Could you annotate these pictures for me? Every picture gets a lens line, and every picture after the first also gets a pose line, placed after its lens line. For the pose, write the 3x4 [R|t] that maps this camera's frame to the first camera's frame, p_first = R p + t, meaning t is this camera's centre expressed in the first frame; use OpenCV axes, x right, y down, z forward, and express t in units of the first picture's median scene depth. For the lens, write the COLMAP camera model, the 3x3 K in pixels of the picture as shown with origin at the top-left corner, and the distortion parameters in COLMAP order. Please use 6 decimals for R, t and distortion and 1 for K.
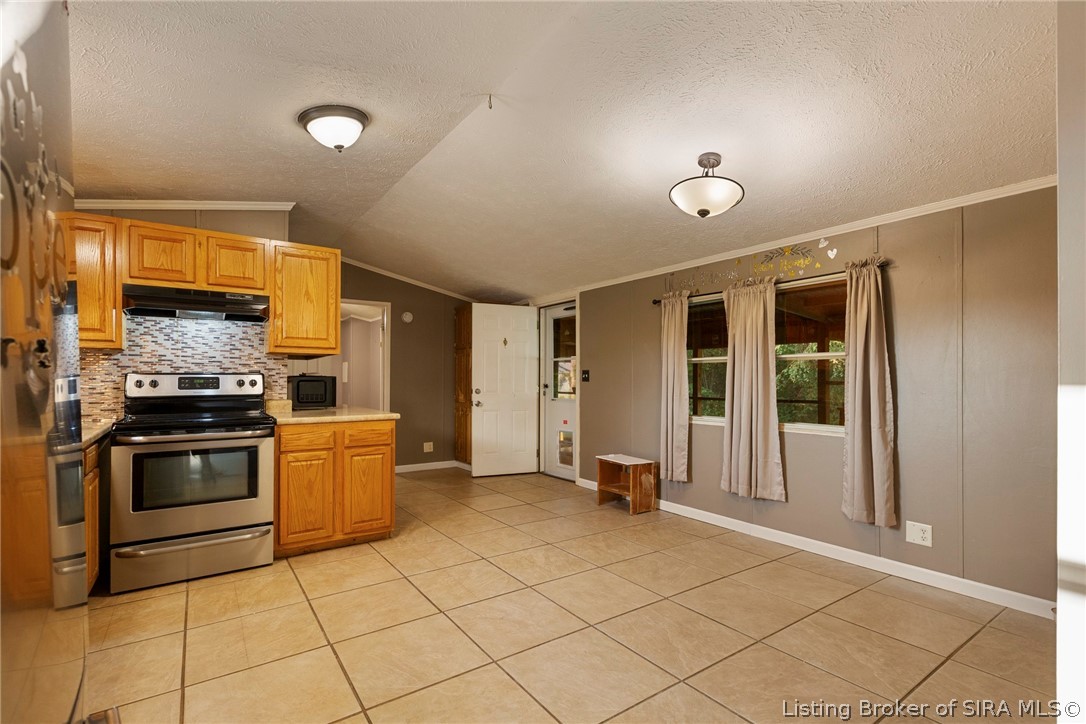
lens RADIAL K [[490.3, 0, 544.4], [0, 490.3, 372.4], [0, 0, 1]] dist [0.005939, -0.003426]
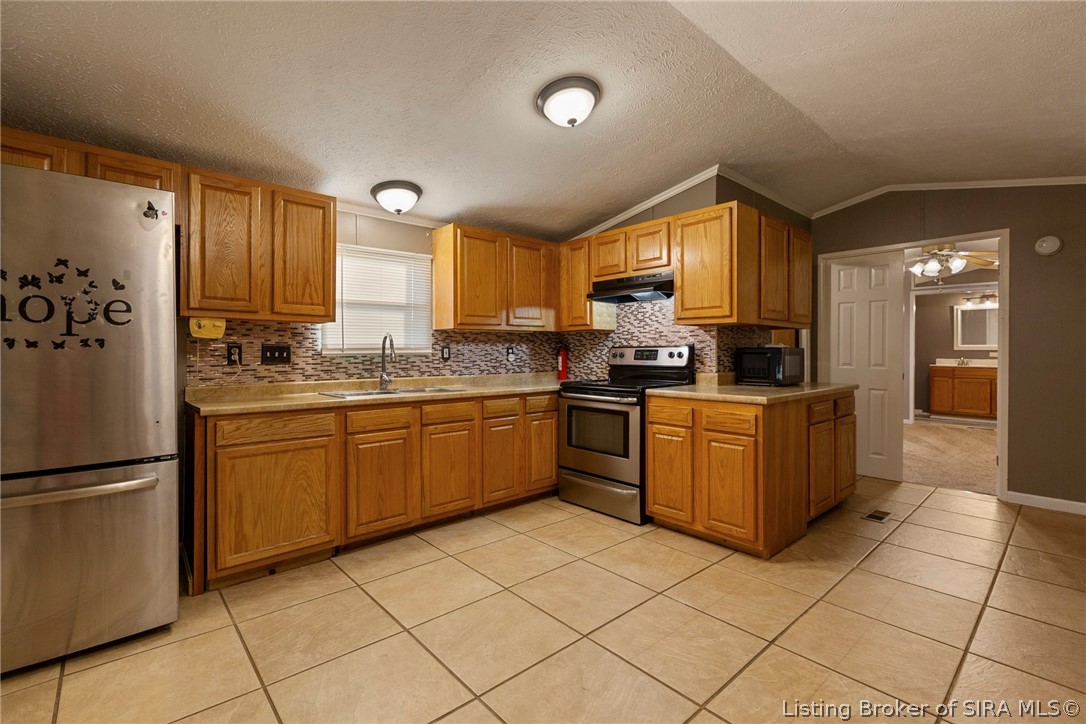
lens RADIAL K [[490.3, 0, 540.9], [0, 490.3, 349.7], [0, 0, 1]] dist [0.005939, -0.003426]
pose [[0.106726, -0.004837, -0.994277, 0.429796], [0.013543, 0.999902, -0.003411, 0.009944], [0.994196, -0.013102, 0.106781, 0.608765]]
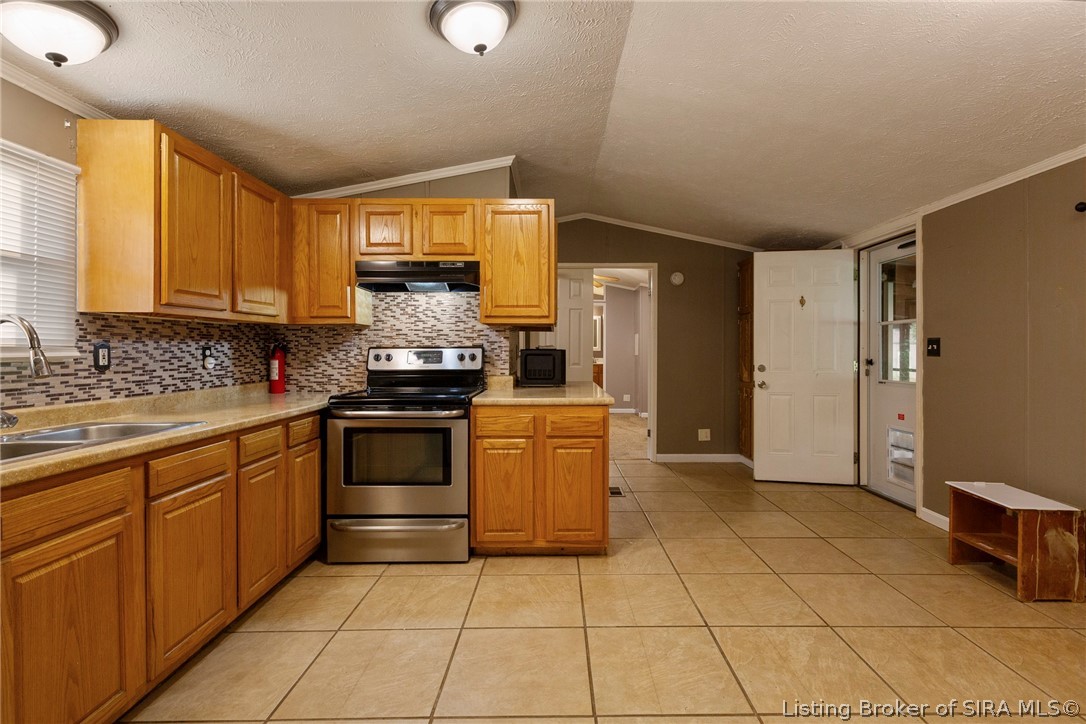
lens RADIAL K [[508.1, 0, 566.1], [0, 508.1, 349.8], [0, 0, 1]] dist [-0.004651, 0.001939]
pose [[0.825823, -0.003352, -0.563919, 0.098189], [0.008891, 0.999935, 0.007075, 0.002390], [0.563859, -0.010856, 0.825800, 0.313759]]
